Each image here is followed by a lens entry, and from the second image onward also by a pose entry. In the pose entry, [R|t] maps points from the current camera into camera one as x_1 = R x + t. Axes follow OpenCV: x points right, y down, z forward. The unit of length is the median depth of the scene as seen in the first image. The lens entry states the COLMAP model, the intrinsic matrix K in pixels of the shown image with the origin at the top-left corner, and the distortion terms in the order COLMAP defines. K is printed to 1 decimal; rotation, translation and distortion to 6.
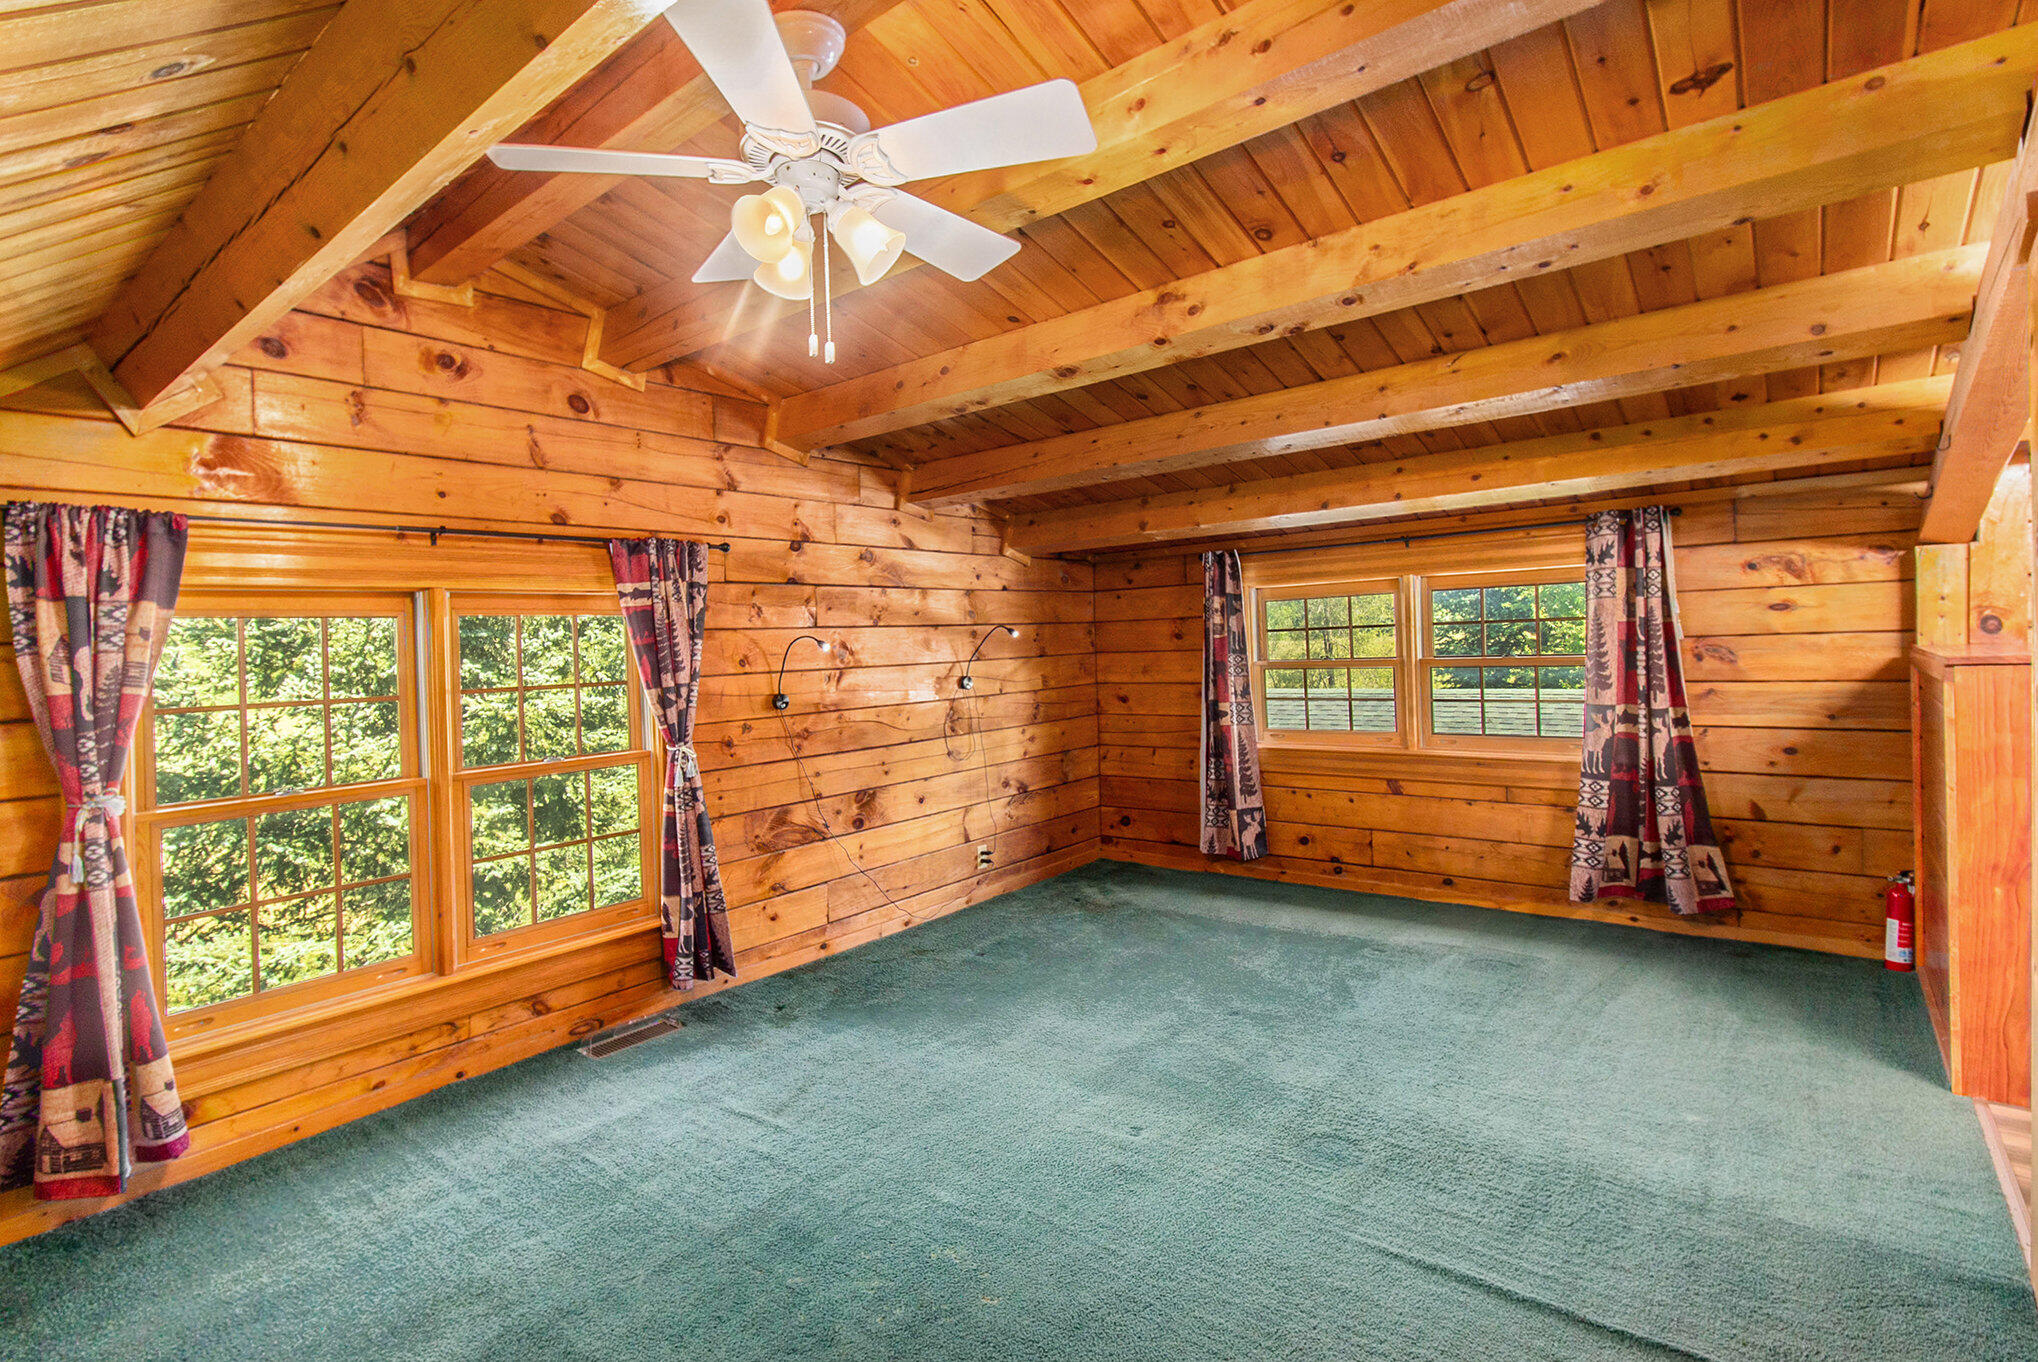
lens RADIAL K [[931.4, 0, 1037.0], [0, 931.4, 682.9], [0, 0, 1]] dist [-0.013223, -0.001631]
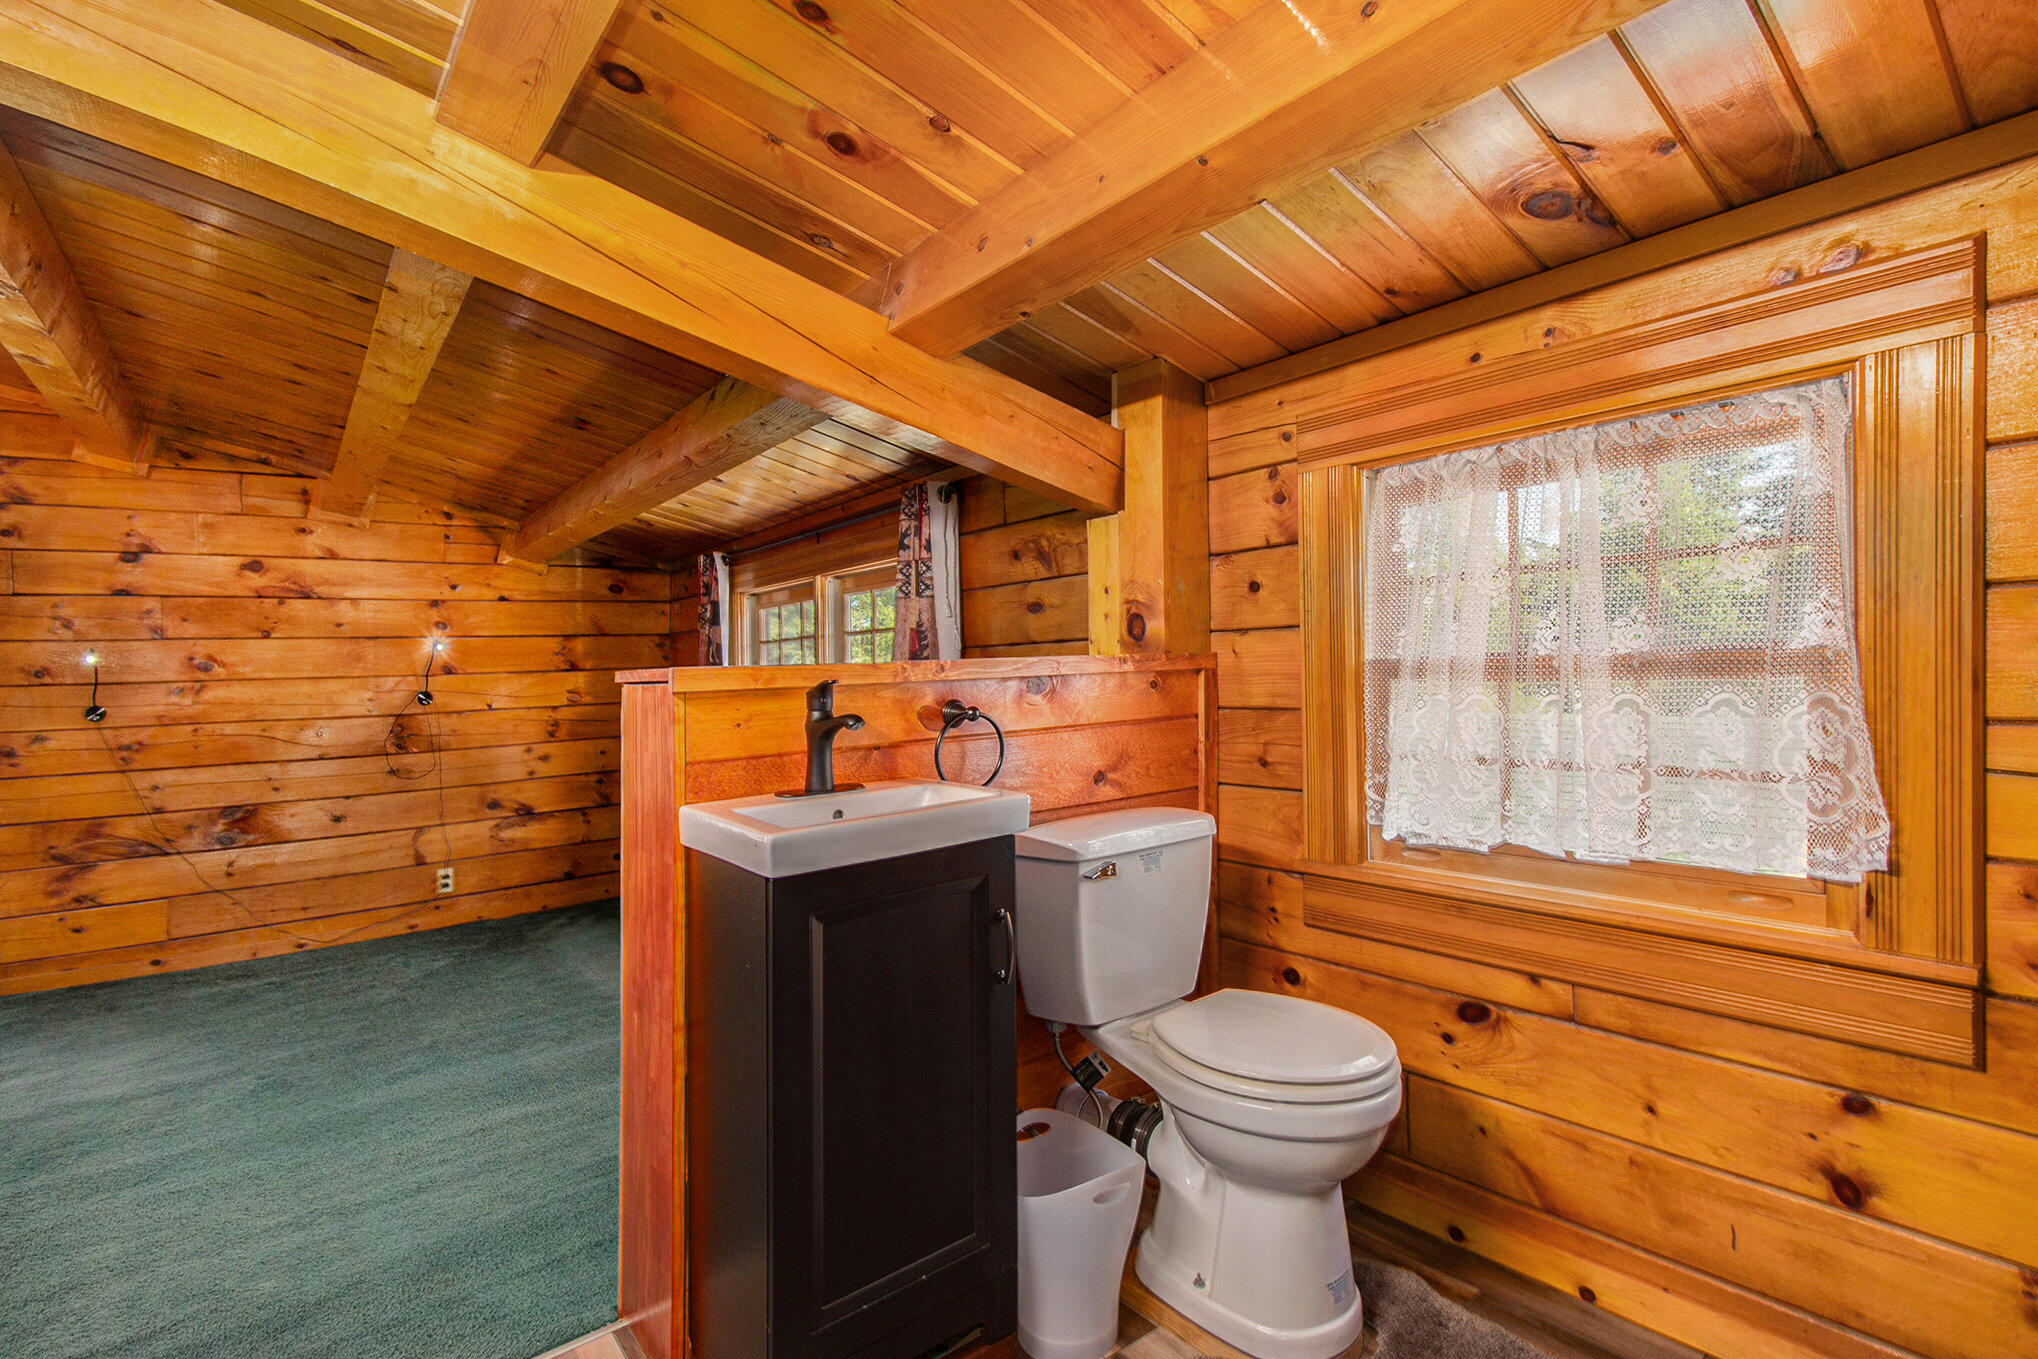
lens RADIAL K [[931.4, 0, 1020.7], [0, 931.4, 686.1], [0, 0, 1]] dist [-0.013223, -0.001631]
pose [[0.978251, 0.008688, -0.207242, 0.860838], [-0.011908, 0.999827, -0.014298, -0.006604], [0.207081, 0.016455, 0.978185, 0.233169]]
